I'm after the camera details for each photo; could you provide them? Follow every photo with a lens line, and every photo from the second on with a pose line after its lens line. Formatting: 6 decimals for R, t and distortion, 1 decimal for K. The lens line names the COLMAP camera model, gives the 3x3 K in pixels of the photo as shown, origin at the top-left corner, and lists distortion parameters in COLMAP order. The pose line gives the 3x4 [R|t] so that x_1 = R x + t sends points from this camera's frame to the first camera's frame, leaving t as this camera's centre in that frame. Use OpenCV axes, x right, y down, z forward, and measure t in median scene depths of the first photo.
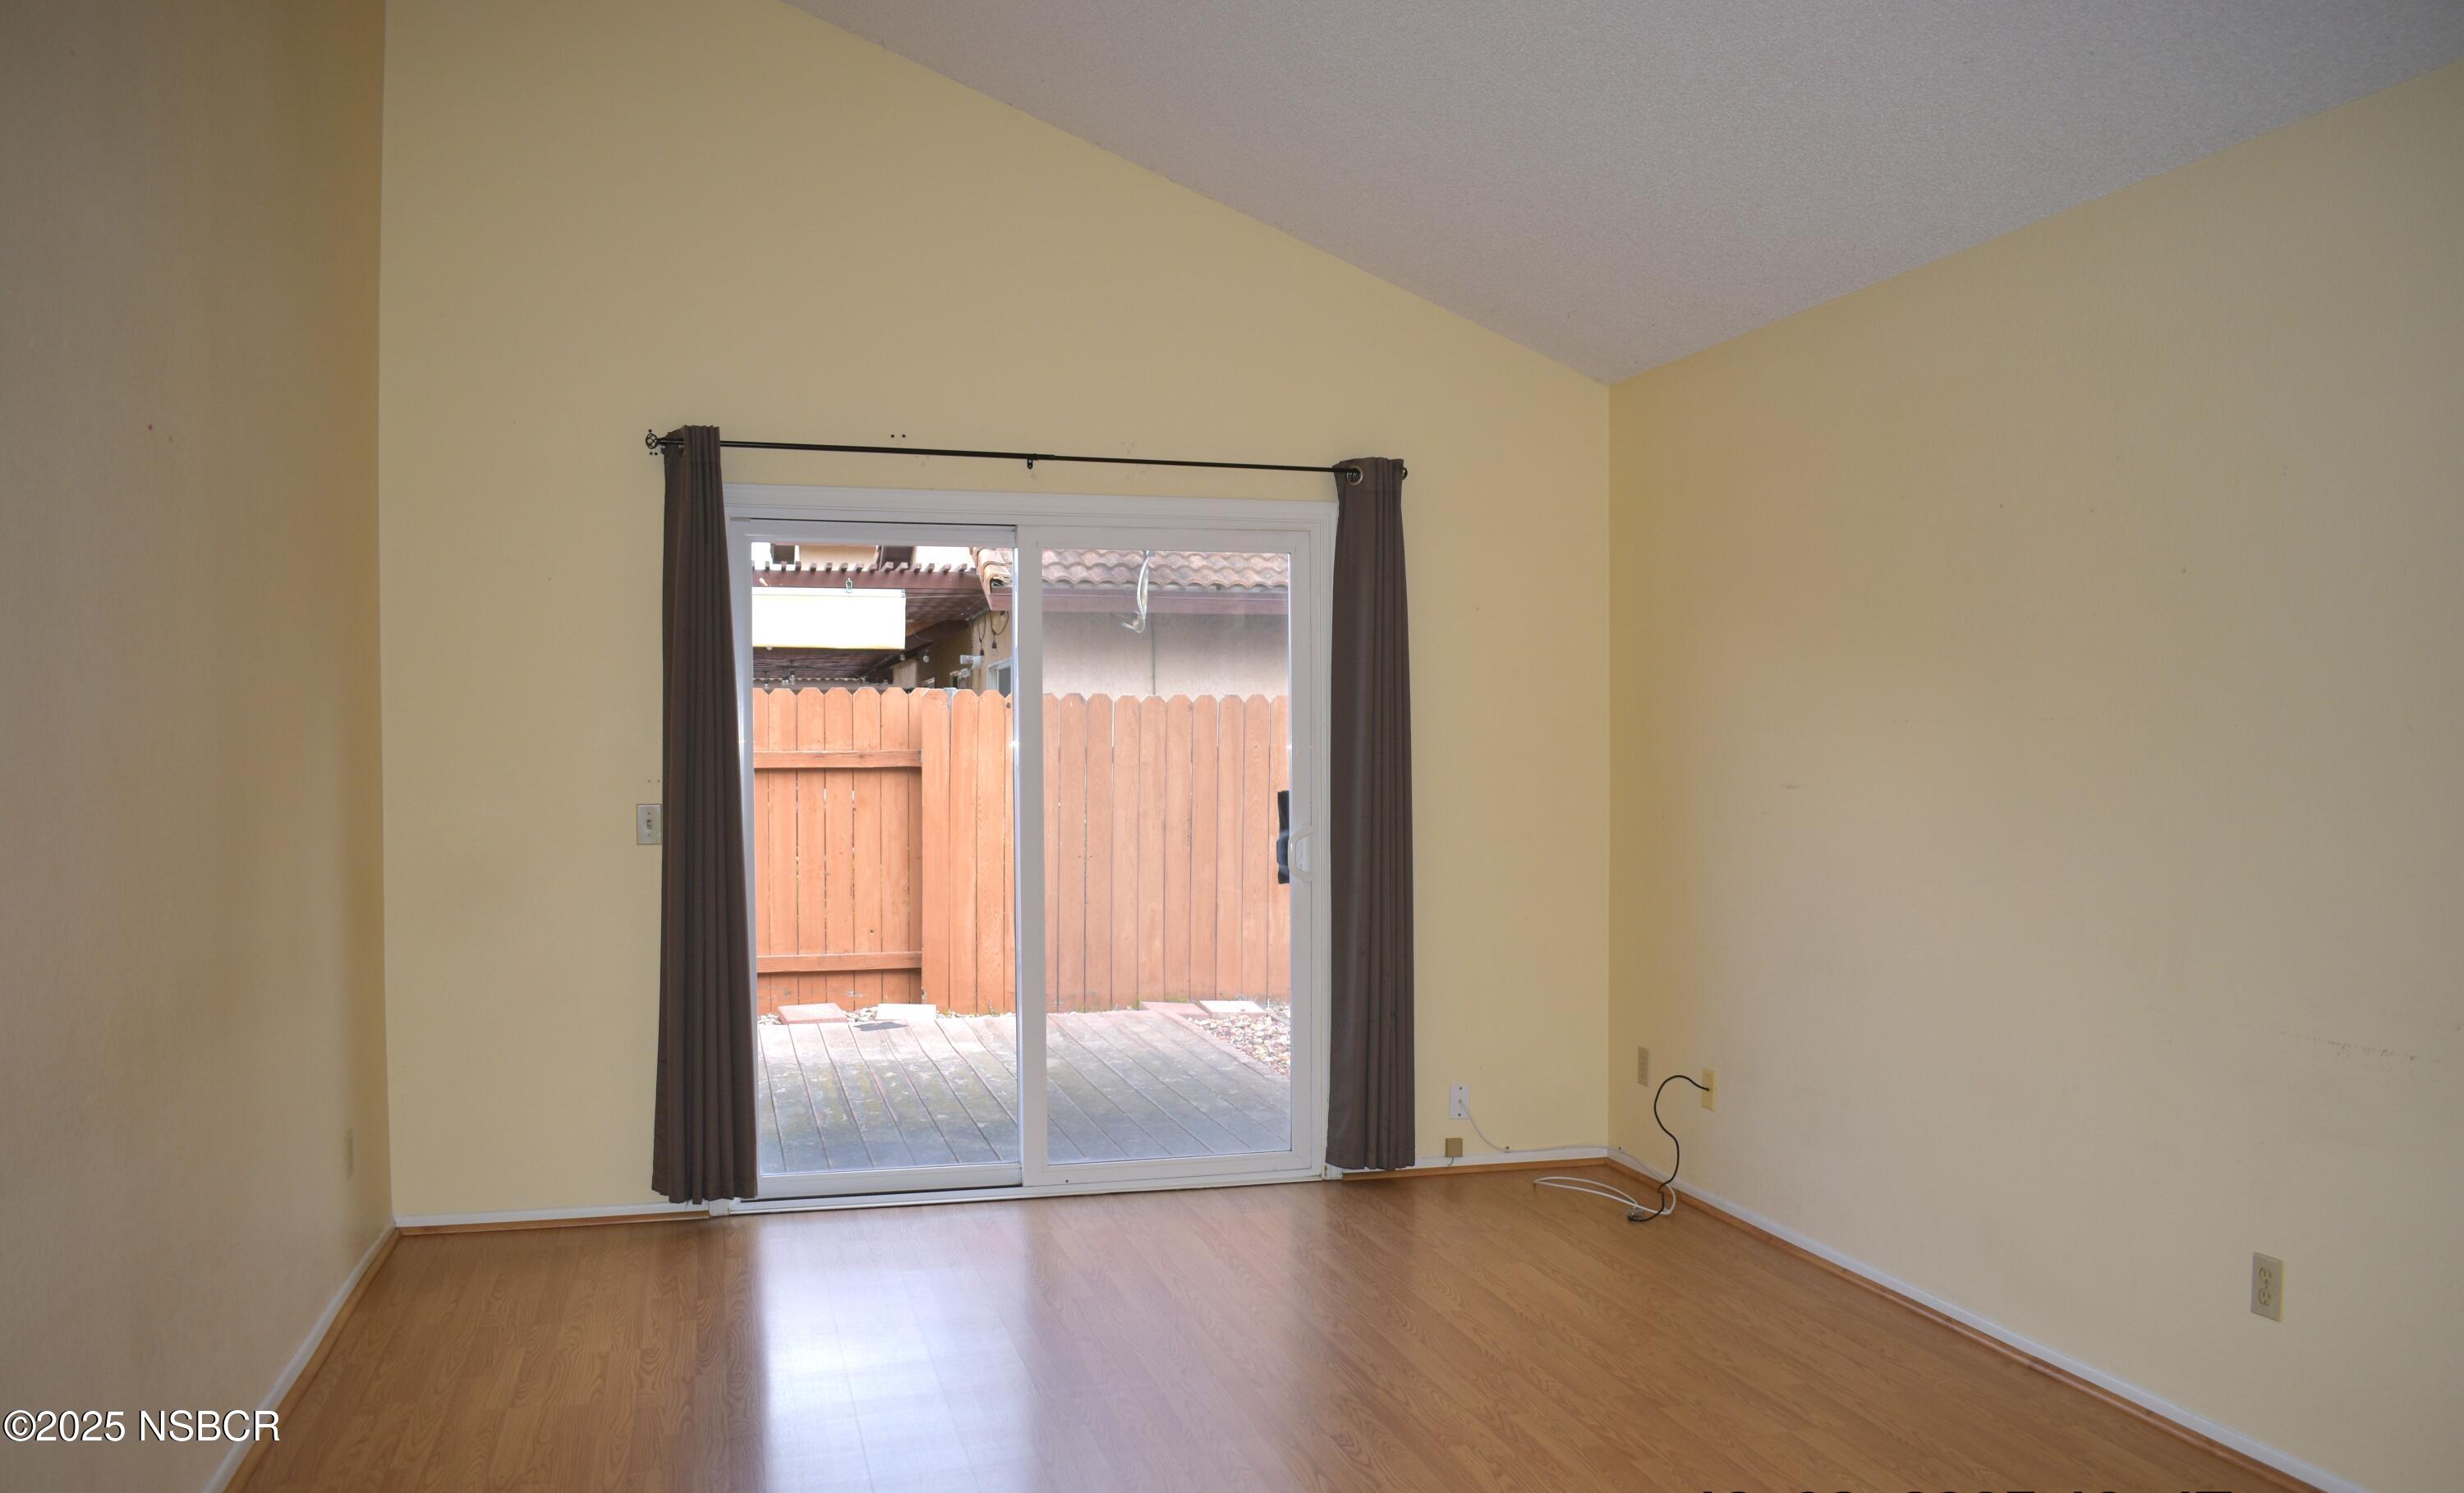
lens RADIAL K [[1926.2, 0, 1232.5], [0, 1926.2, 821.3], [0, 0, 1]] dist [-0.097855, 0.000404]
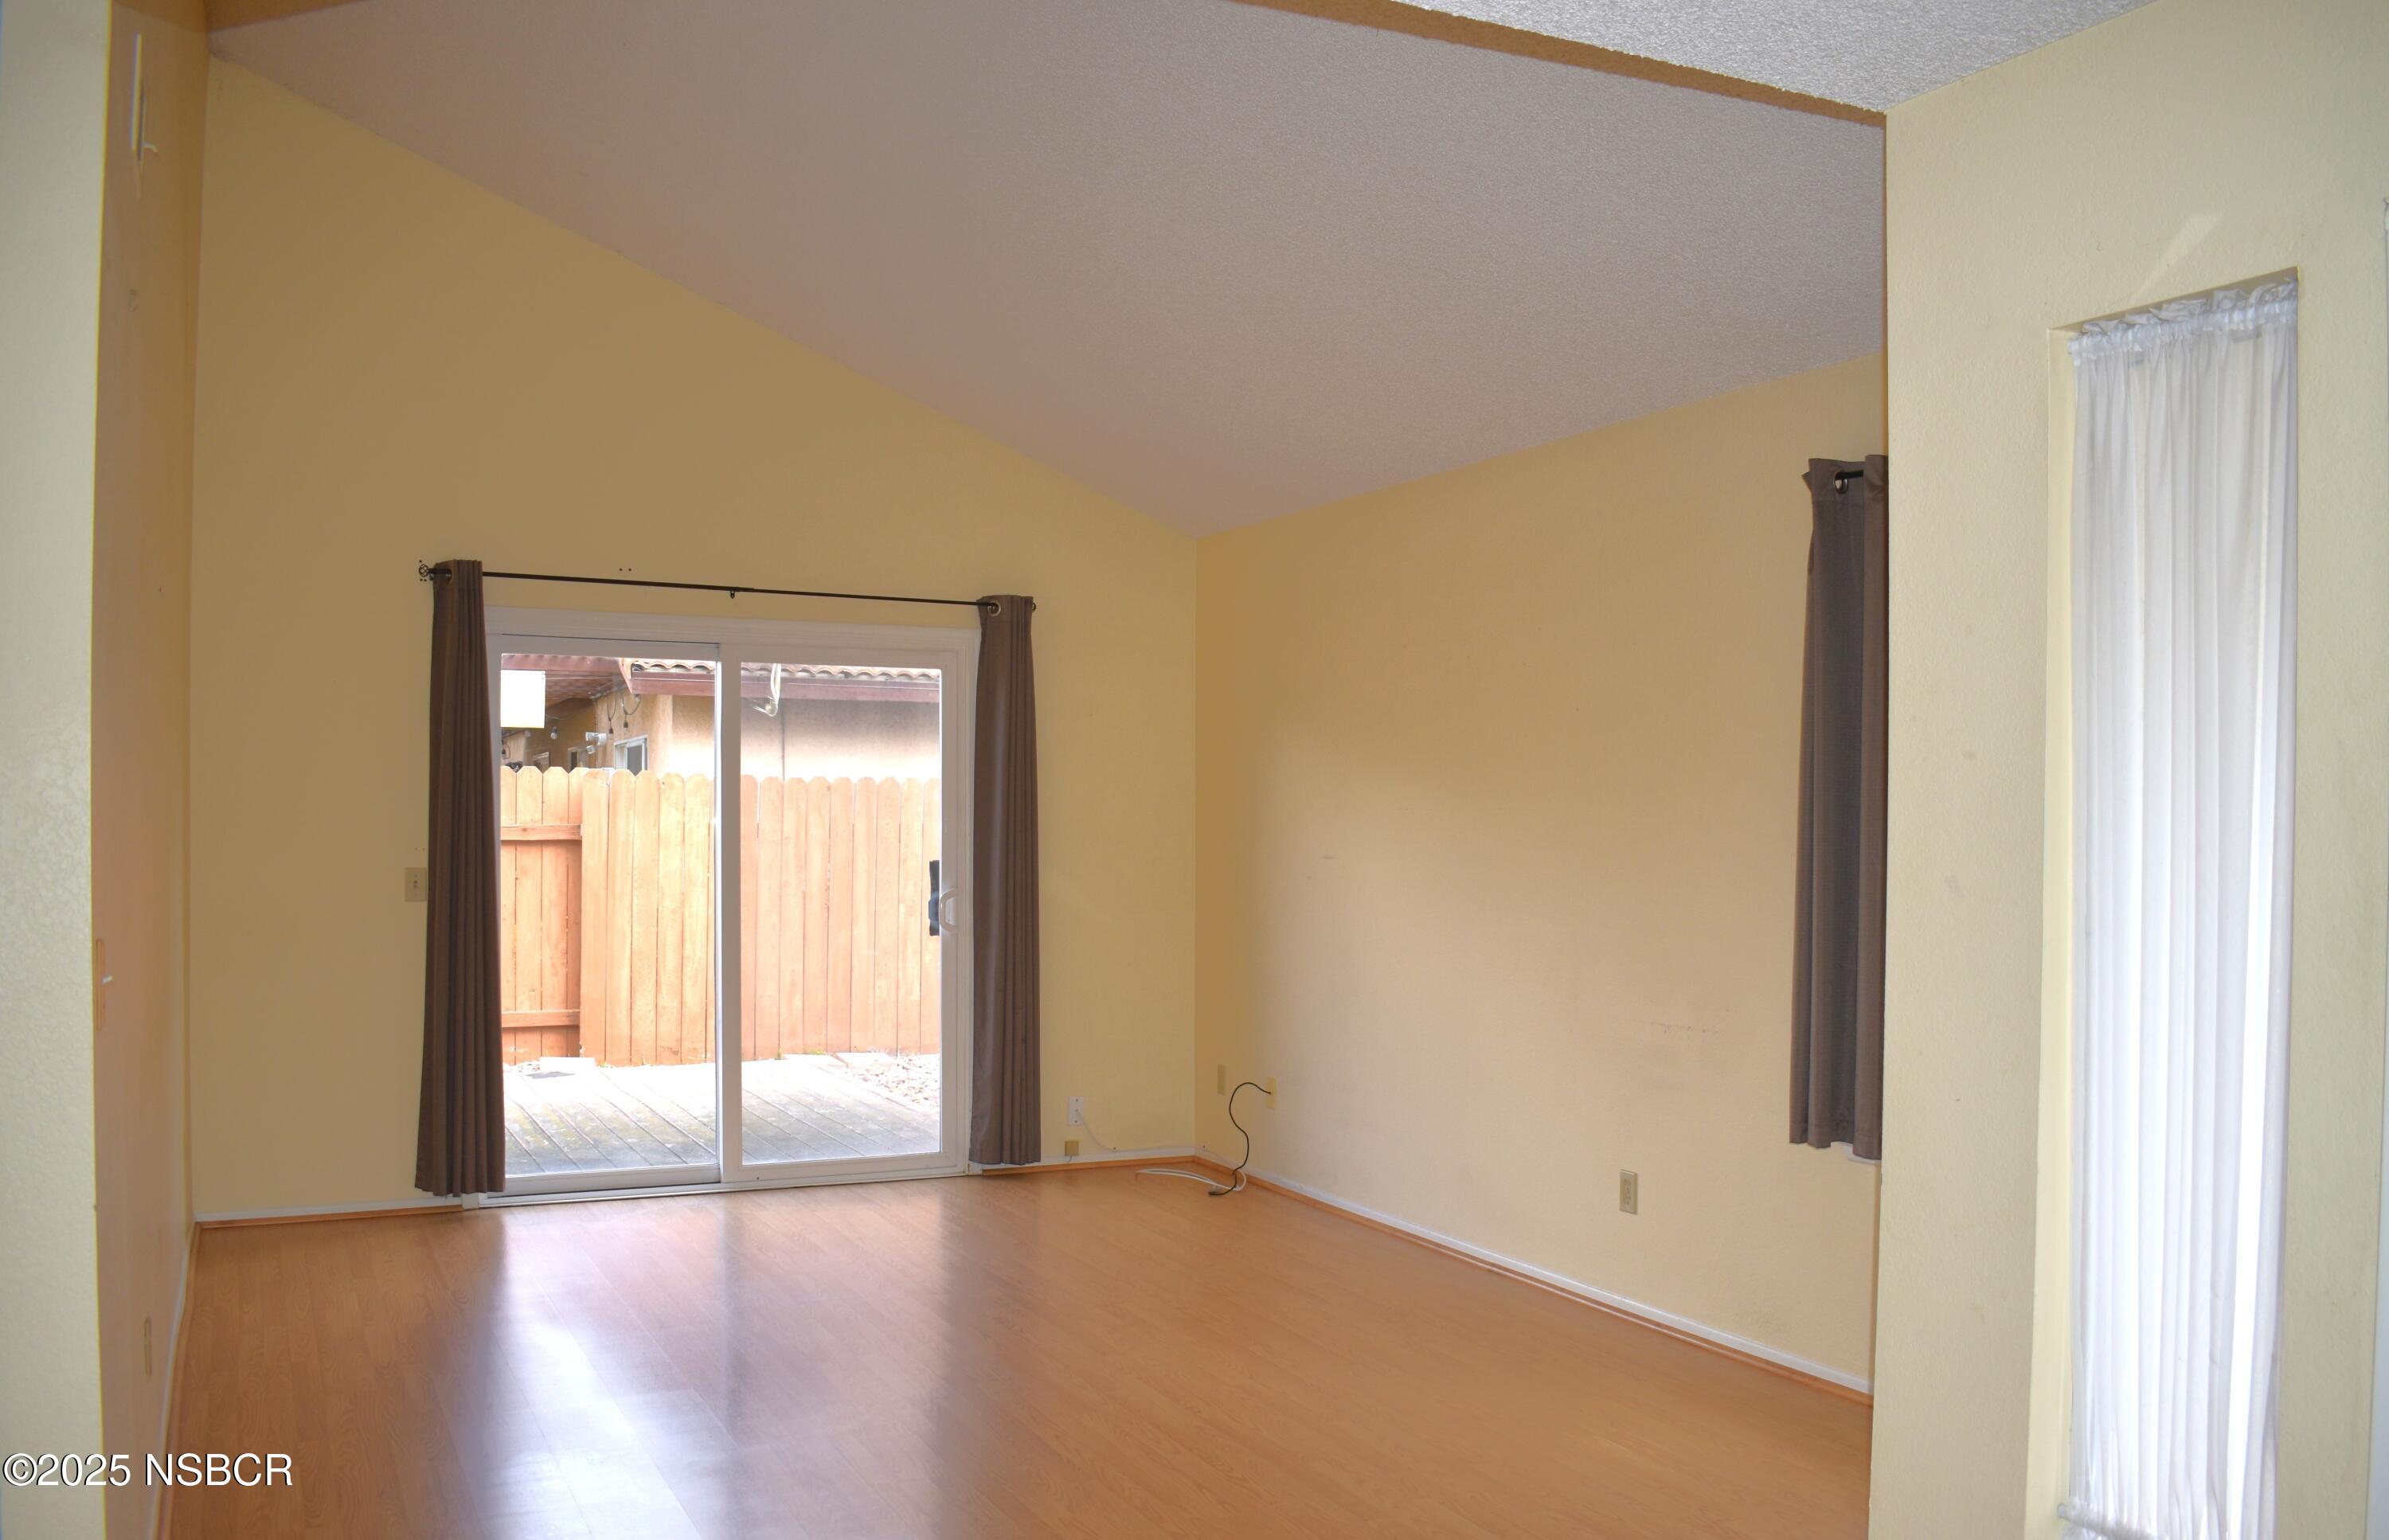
lens RADIAL K [[1990.5, 0, 1195.3], [0, 1990.5, 837.1], [0, 0, 1]] dist [-0.000942, -0.000756]
pose [[0.982881, 0.005811, 0.184149, -0.037689], [0.000056, 0.999493, -0.031839, 0.008408], [-0.184241, 0.031304, 0.982382, -0.243841]]
